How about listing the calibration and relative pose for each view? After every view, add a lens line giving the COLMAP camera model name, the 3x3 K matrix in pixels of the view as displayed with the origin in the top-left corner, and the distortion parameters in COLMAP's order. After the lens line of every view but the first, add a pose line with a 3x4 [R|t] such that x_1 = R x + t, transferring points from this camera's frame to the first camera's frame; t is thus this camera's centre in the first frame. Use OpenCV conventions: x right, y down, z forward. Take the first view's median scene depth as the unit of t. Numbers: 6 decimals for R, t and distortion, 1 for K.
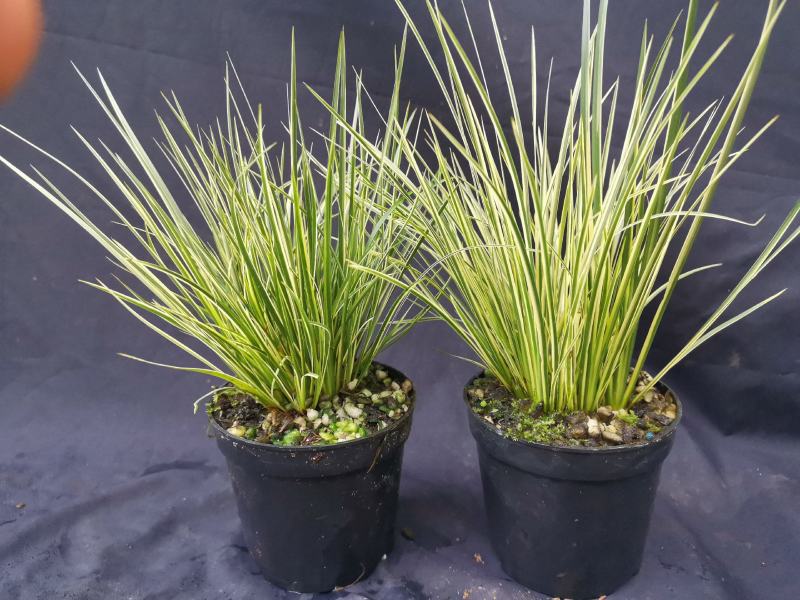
lens RADIAL K [[624.2, 0, 400.0], [0, 624.2, 300.0], [0, 0, 1]] dist [0.005712, -0.004572]
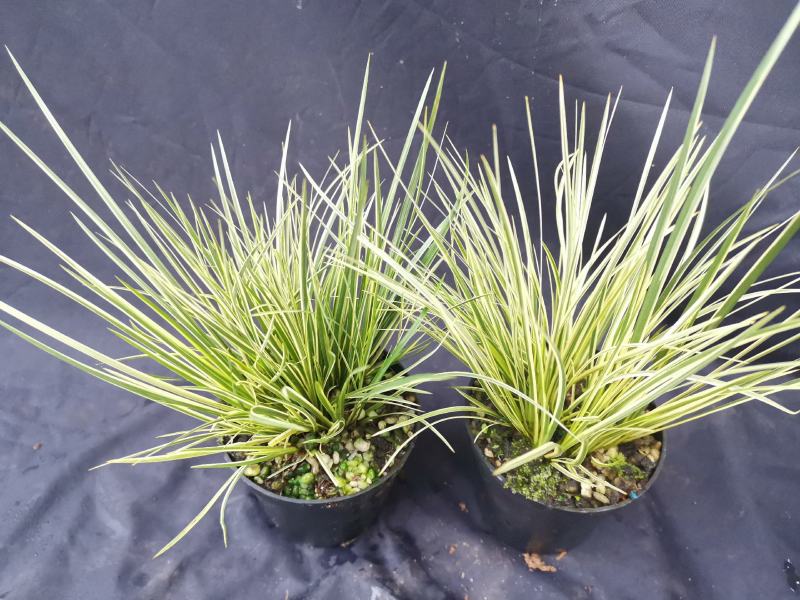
lens RADIAL K [[624.2, 0, 400.0], [0, 624.2, 300.0], [0, 0, 1]] dist [0.005712, -0.004572]
pose [[0.997227, 0.005485, 0.074218, -0.090196], [-0.042714, 0.858845, 0.510451, -0.568218], [-0.060942, -0.512206, 0.856698, 0.225422]]
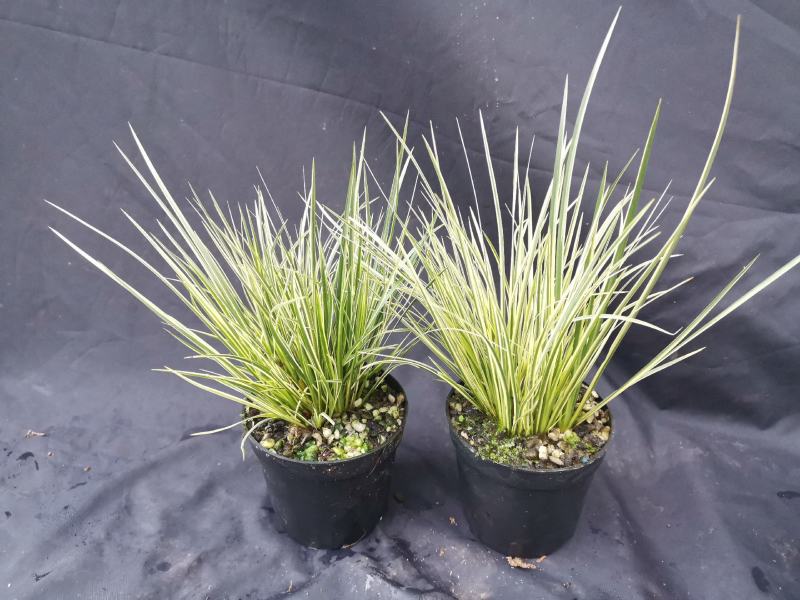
lens RADIAL K [[624.2, 0, 400.0], [0, 624.2, 300.0], [0, 0, 1]] dist [0.005712, -0.004572]
pose [[0.999650, 0.015993, 0.021077, -0.021371], [-0.020217, 0.975612, 0.218570, -0.353193], [-0.017067, -0.218920, 0.975594, -0.185544]]
